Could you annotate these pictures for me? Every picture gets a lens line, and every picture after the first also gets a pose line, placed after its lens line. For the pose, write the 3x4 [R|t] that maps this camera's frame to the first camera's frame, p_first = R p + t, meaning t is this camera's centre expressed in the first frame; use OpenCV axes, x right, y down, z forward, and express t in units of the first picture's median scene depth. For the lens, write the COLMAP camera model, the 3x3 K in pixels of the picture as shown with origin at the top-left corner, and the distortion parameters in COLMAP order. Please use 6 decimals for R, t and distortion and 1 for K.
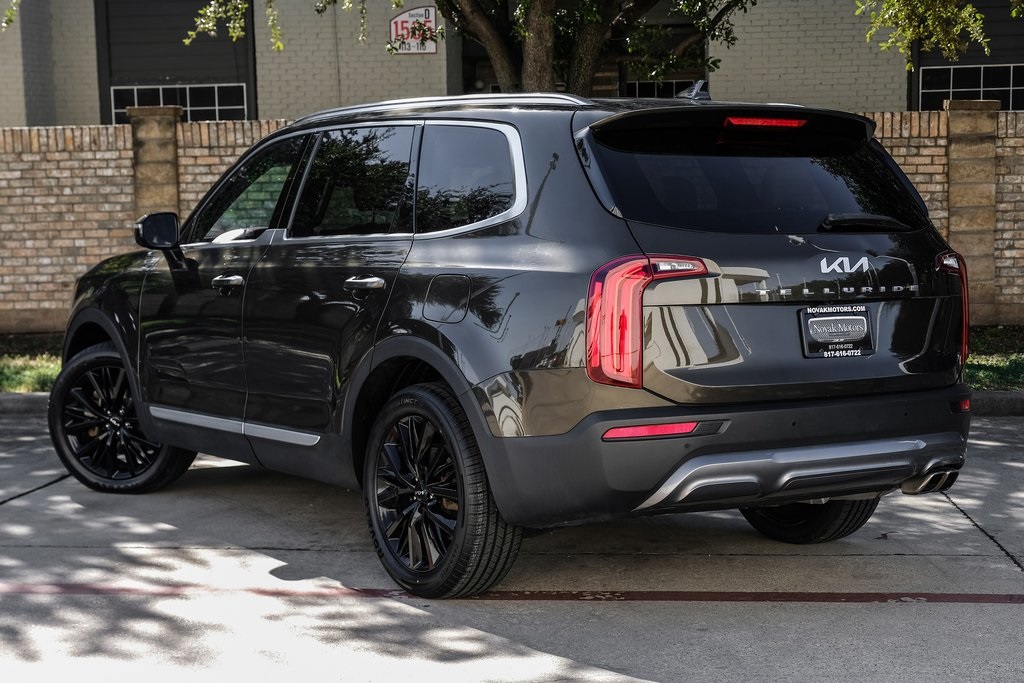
lens RADIAL K [[1774.3, 0, 512.0], [0, 1774.3, 341.5], [0, 0, 1]] dist [0.034437, 0.092983]
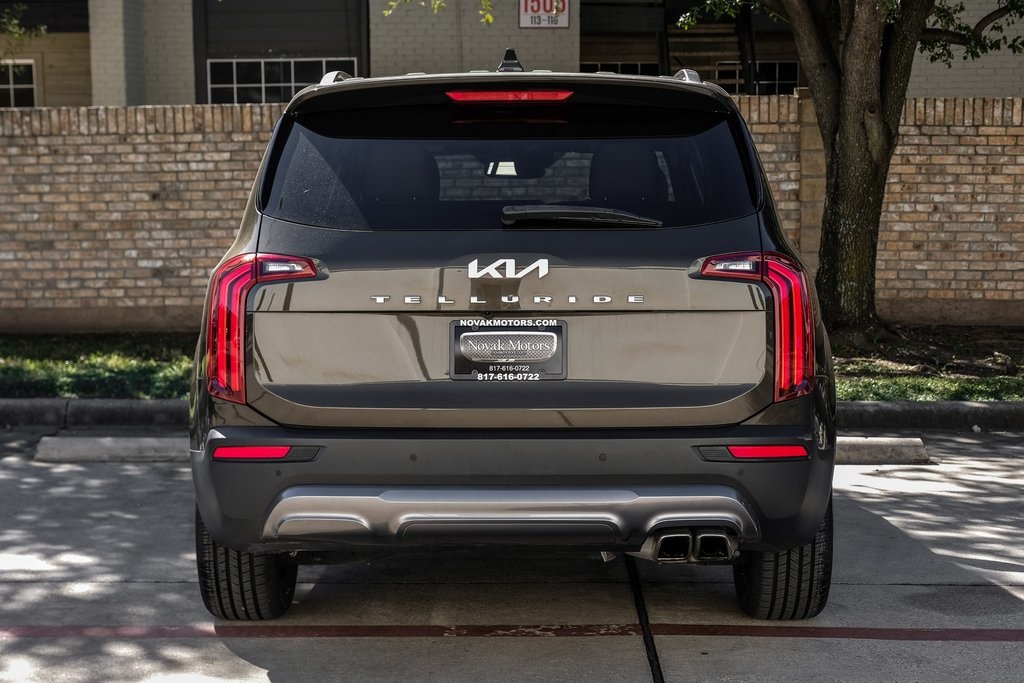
lens RADIAL K [[1881.7, 0, 509.9], [0, 1881.7, 377.6], [0, 0, 1]] dist [-0.018891, 0.215629]
pose [[0.997433, 0.002790, 0.071552, -0.201472], [-0.004364, 0.999752, 0.021852, -0.002914], [-0.071473, -0.022108, 0.997198, 0.035504]]
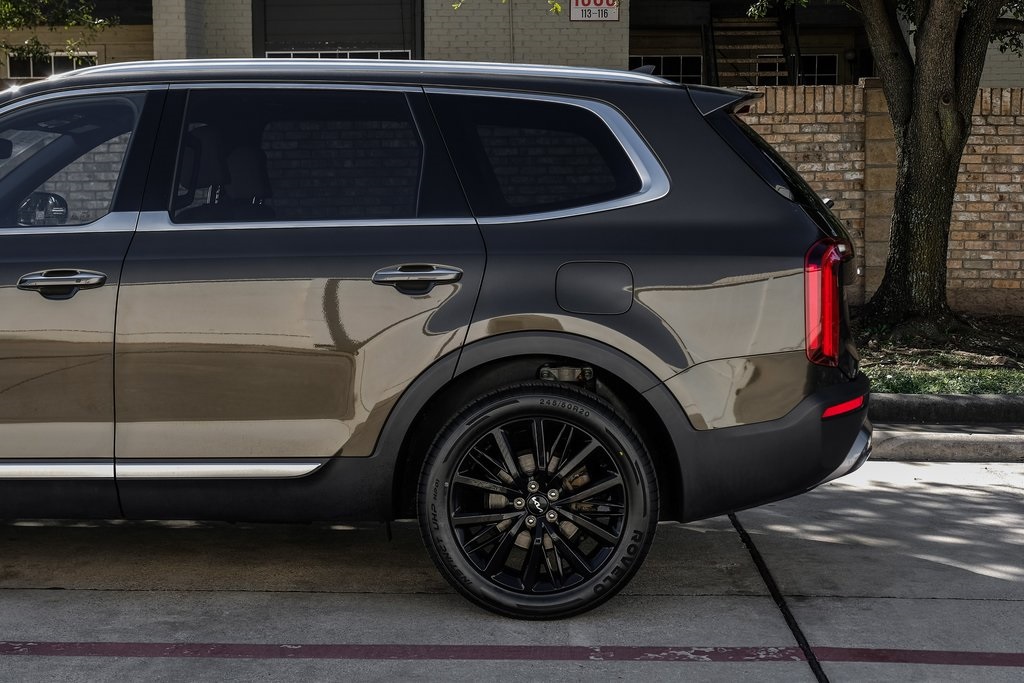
lens RADIAL K [[1785.2, 0, 485.8], [0, 1785.2, 341.0], [0, 0, 1]] dist [0.014664, 0.052357]
pose [[0.998836, 0.008314, 0.047509, -0.221316], [-0.008913, 0.999883, 0.012417, -0.005463], [-0.047400, -0.012826, 0.998794, 0.079179]]
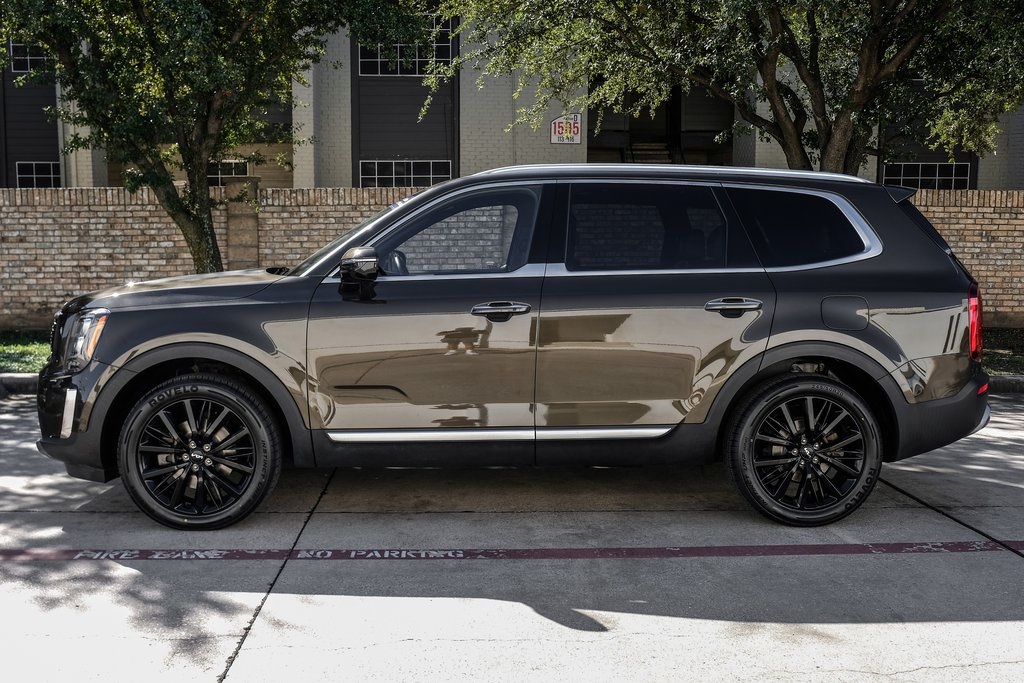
lens RADIAL K [[1093.4, 0, 512.7], [0, 1093.4, 336.7], [0, 0, 1]] dist [-0.038467, 0.008355]
pose [[0.990513, 0.004514, 0.137347, -0.323034], [-0.005797, 0.999943, 0.008941, -0.006802], [-0.137299, -0.009652, 0.990483, 0.110223]]
